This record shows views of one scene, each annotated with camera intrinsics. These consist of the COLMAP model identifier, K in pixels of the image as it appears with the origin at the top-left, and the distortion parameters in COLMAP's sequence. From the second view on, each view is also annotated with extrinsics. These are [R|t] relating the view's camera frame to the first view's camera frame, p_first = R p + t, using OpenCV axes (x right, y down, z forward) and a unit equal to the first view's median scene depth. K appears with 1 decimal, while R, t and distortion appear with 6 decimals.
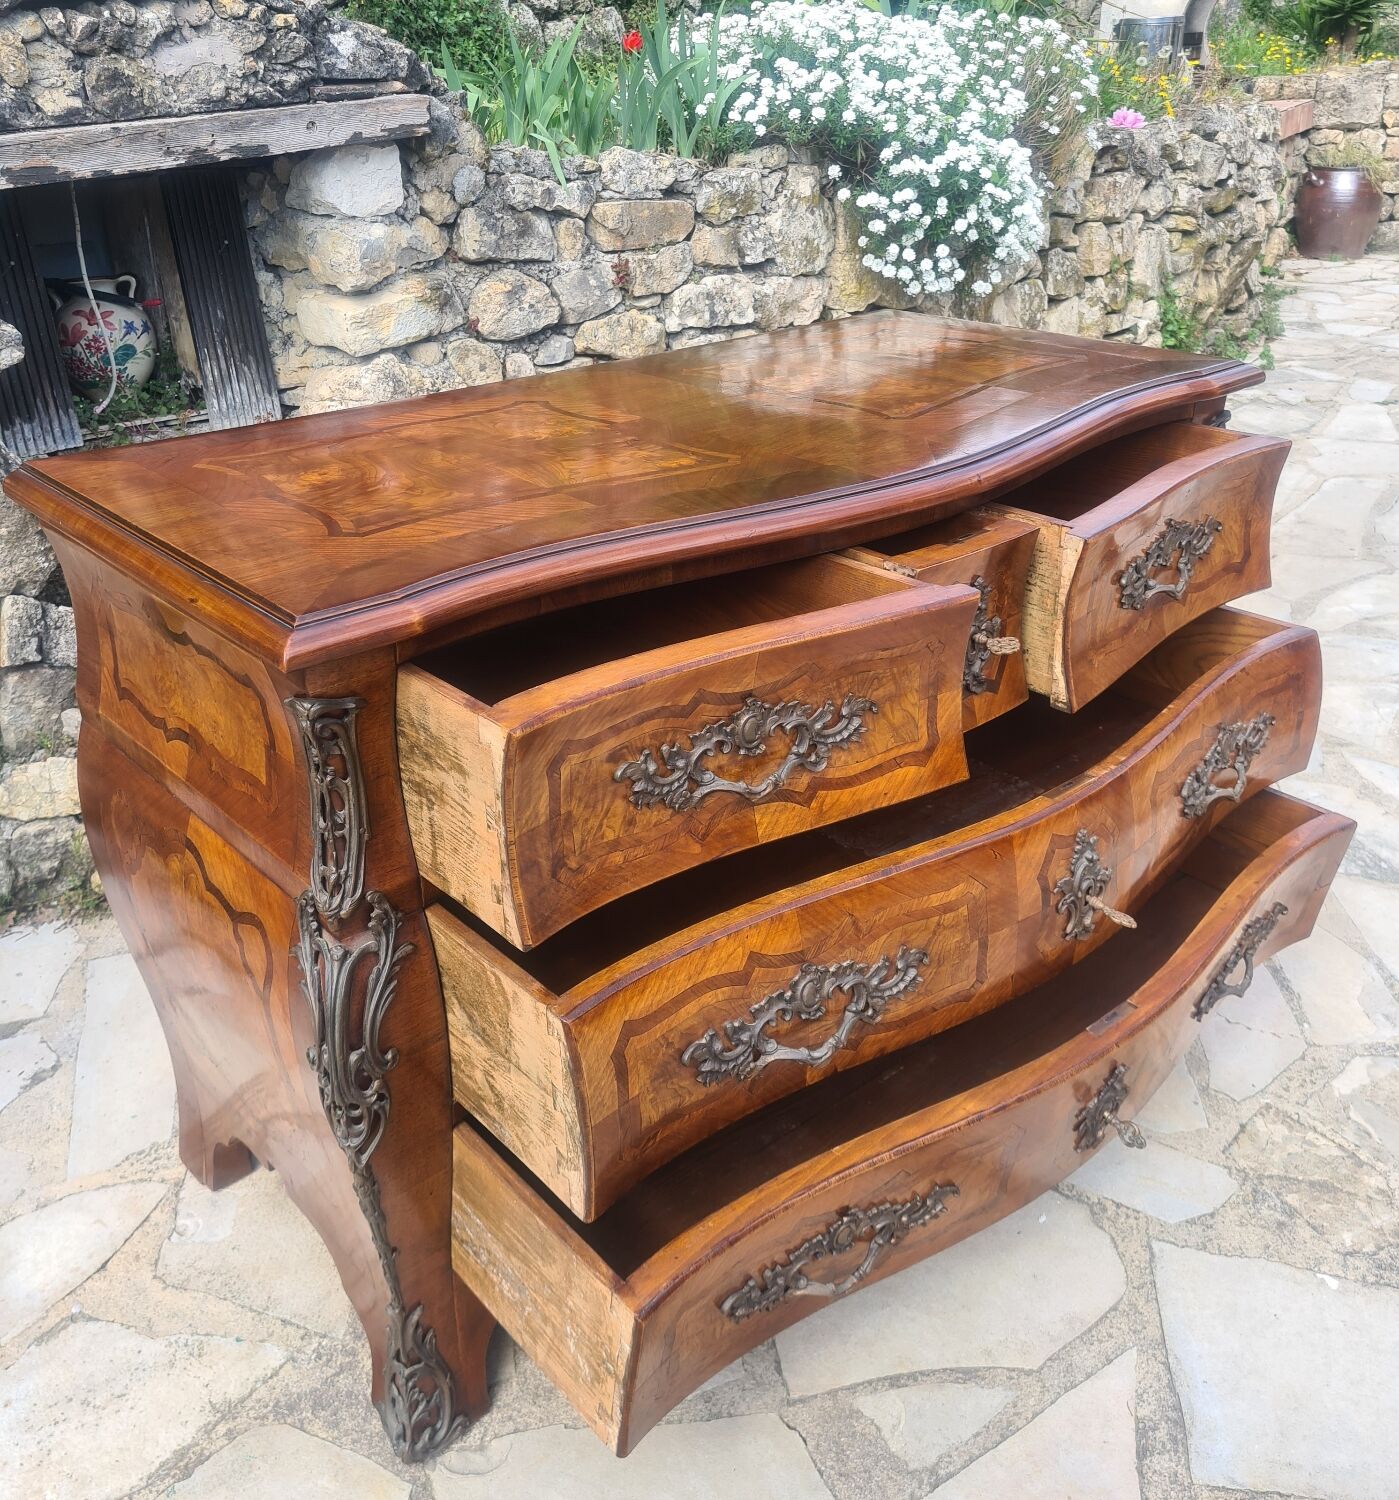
lens RADIAL K [[1421.3, 0, 698.0], [0, 1421.3, 664.3], [0, 0, 1]] dist [0.037413, 0.000000]
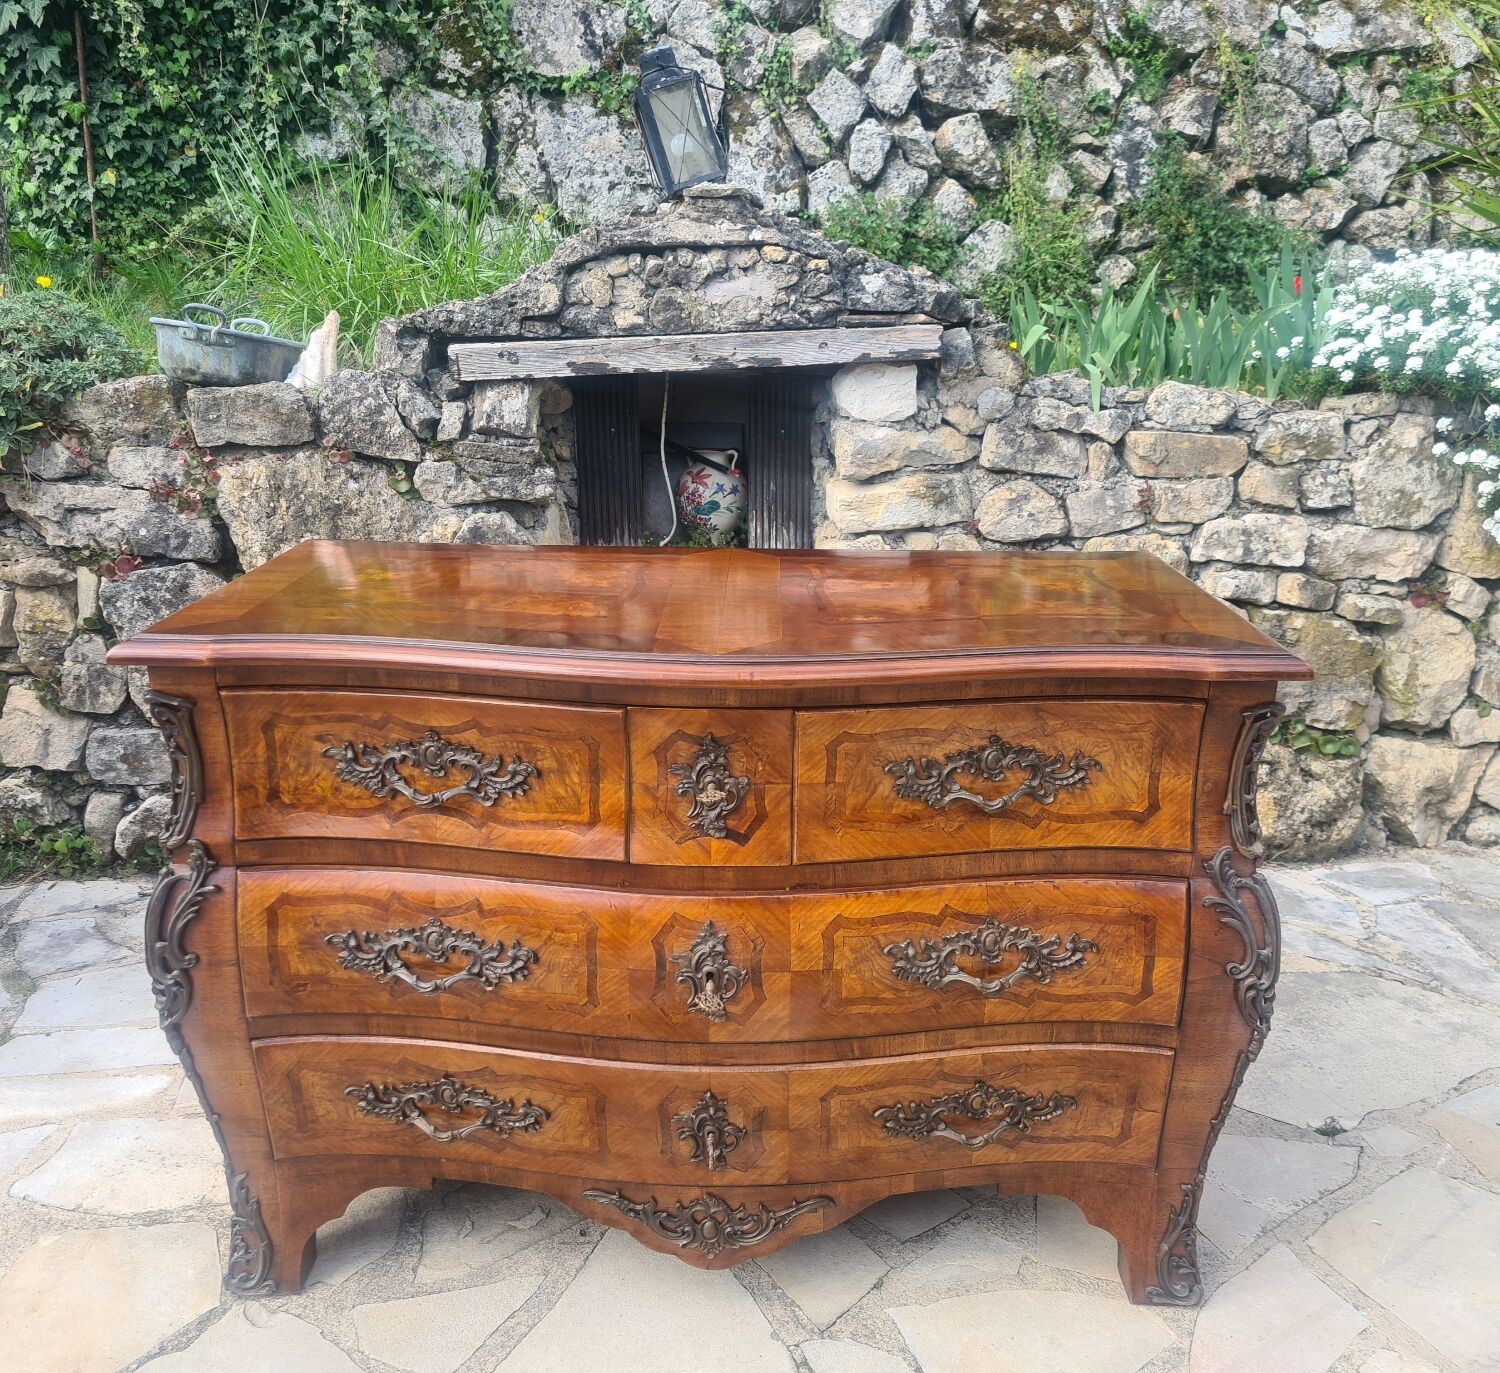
lens RADIAL K [[1378.2, 0, 773.9], [0, 1378.2, 688.2], [0, 0, 1]] dist [0.041199, 0.000000]
pose [[0.752880, 0.211732, -0.623170, 0.463807], [-0.283366, 0.958869, -0.016557, -0.056900], [0.594033, 0.189051, 0.781911, 0.093159]]
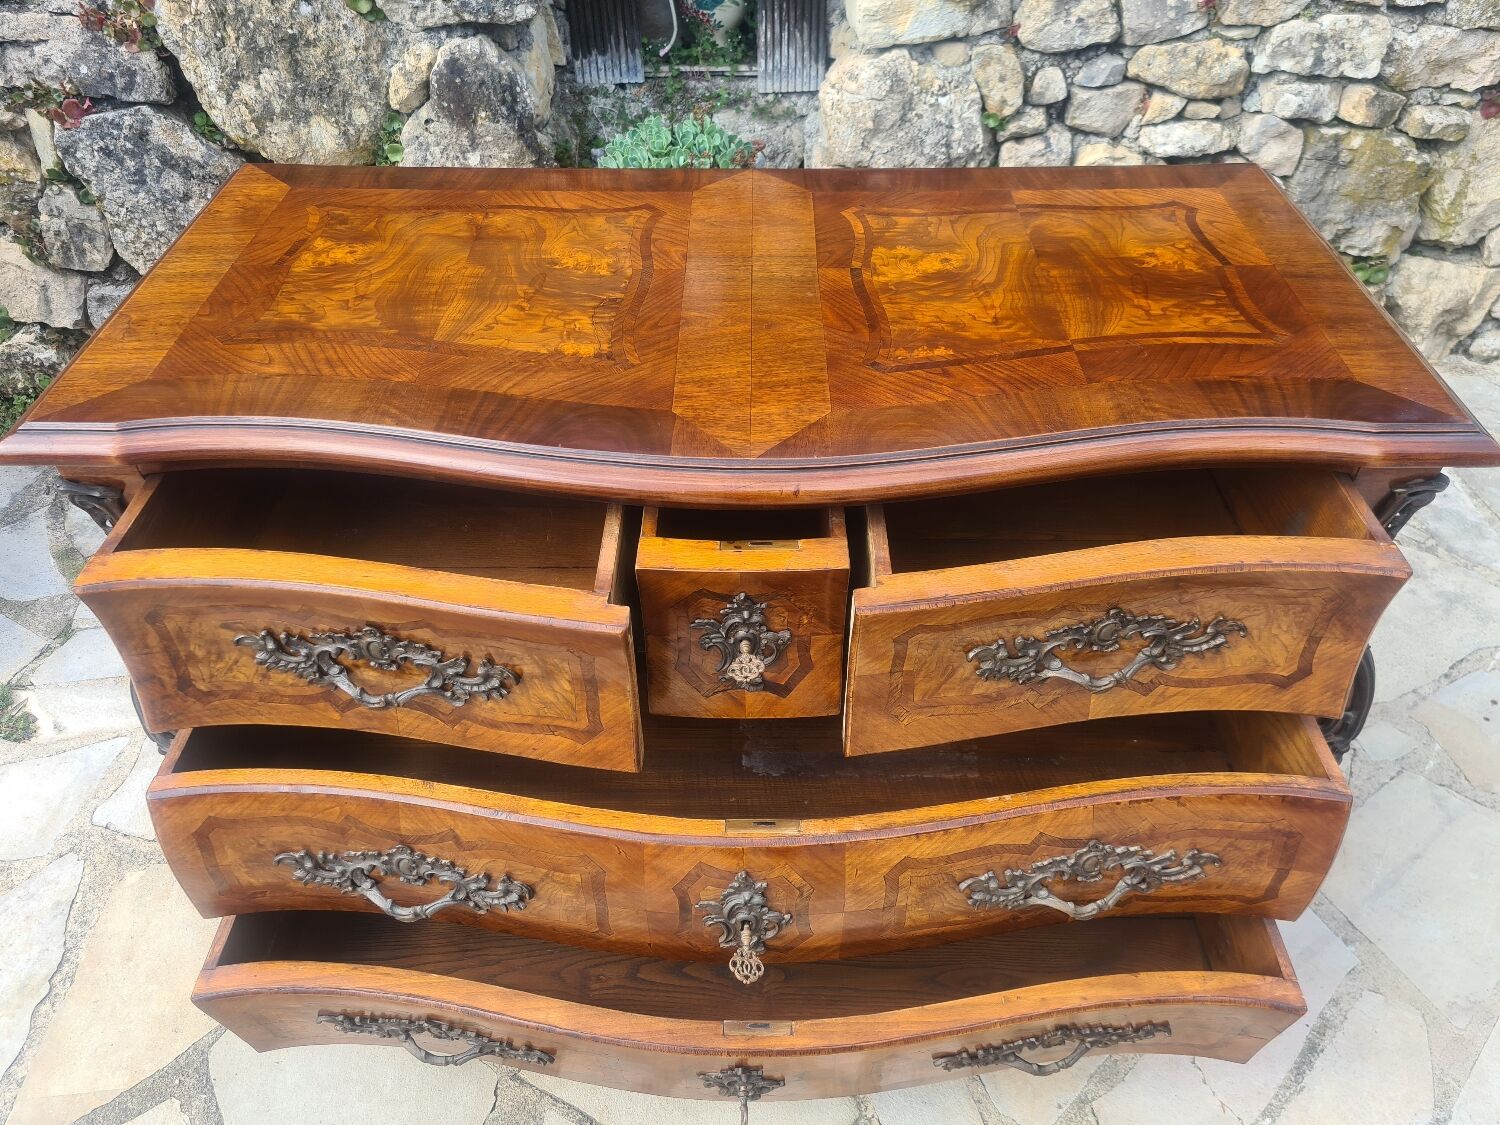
lens RADIAL K [[1127.2, 0, 750.9], [0, 1127.2, 572.8], [0, 0, 1]] dist [0.064148, -0.061927]
pose [[0.750305, 0.448150, -0.486008, 0.284025], [-0.269568, 0.878664, 0.394058, -0.185842], [0.603635, -0.164652, 0.780073, 0.227285]]
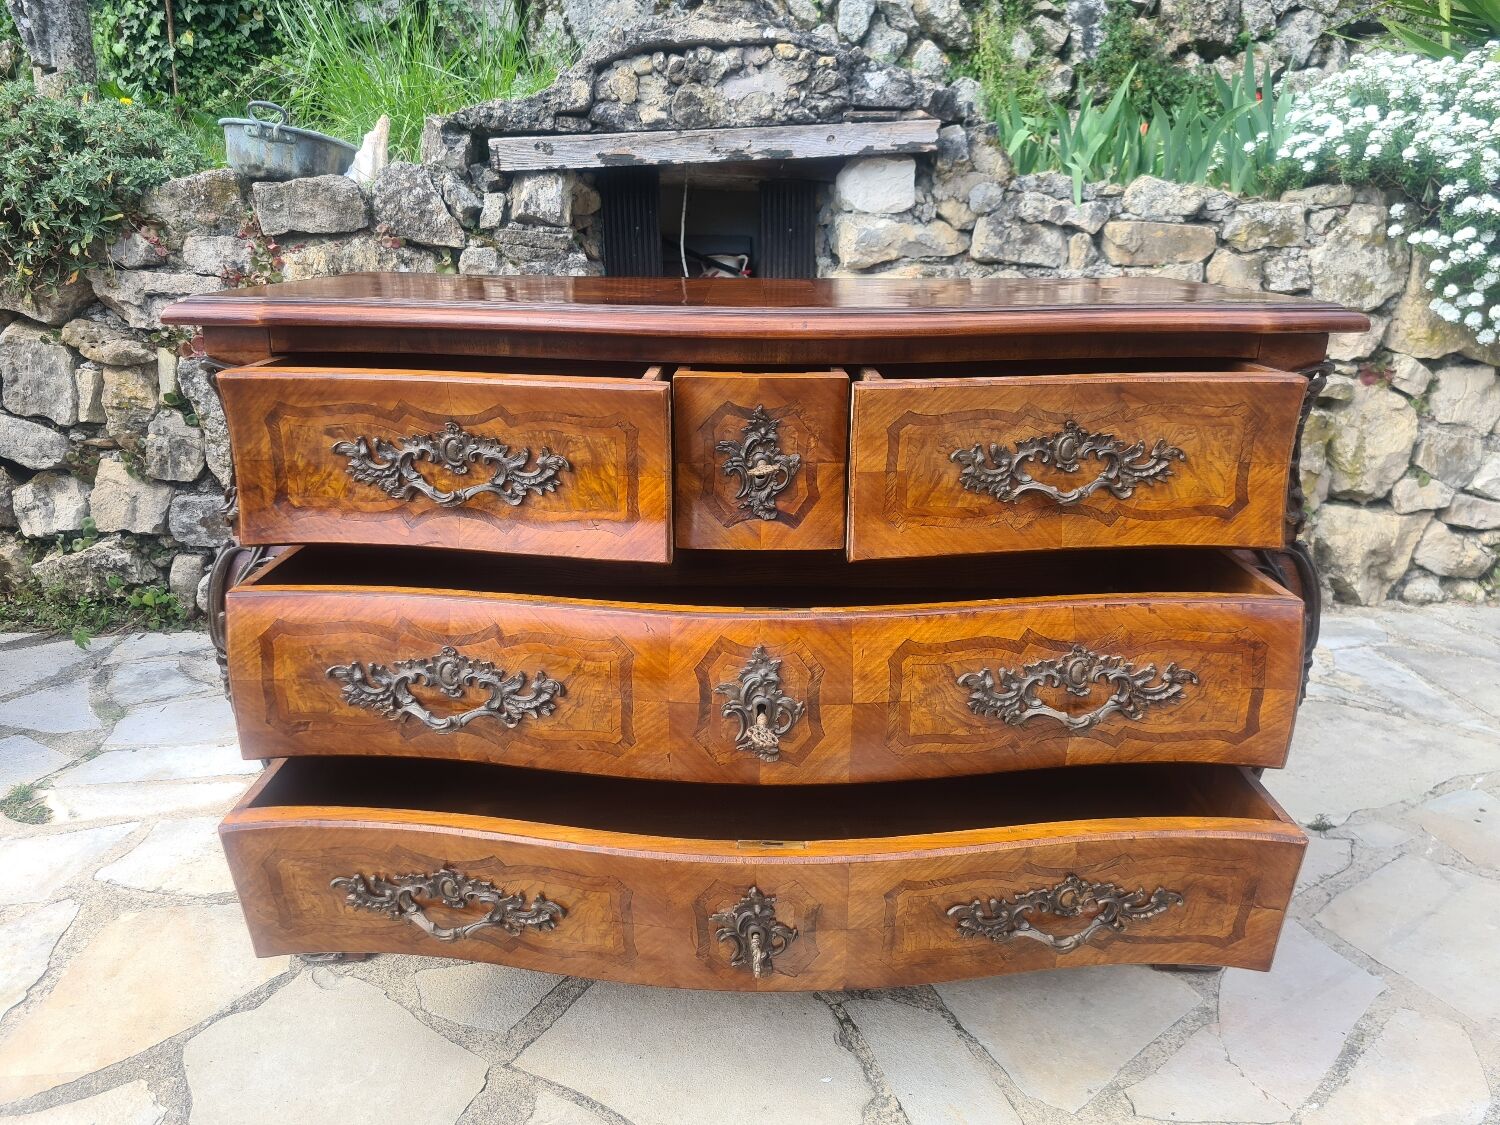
lens RADIAL K [[1127.2, 0, 740.9], [0, 1127.2, 579.6], [0, 0, 1]] dist [0.064148, -0.061927]
pose [[0.747939, 0.222429, -0.625390, 0.395666], [-0.278347, 0.960441, 0.008705, 0.034125], [0.602587, 0.167565, 0.780264, 0.170432]]
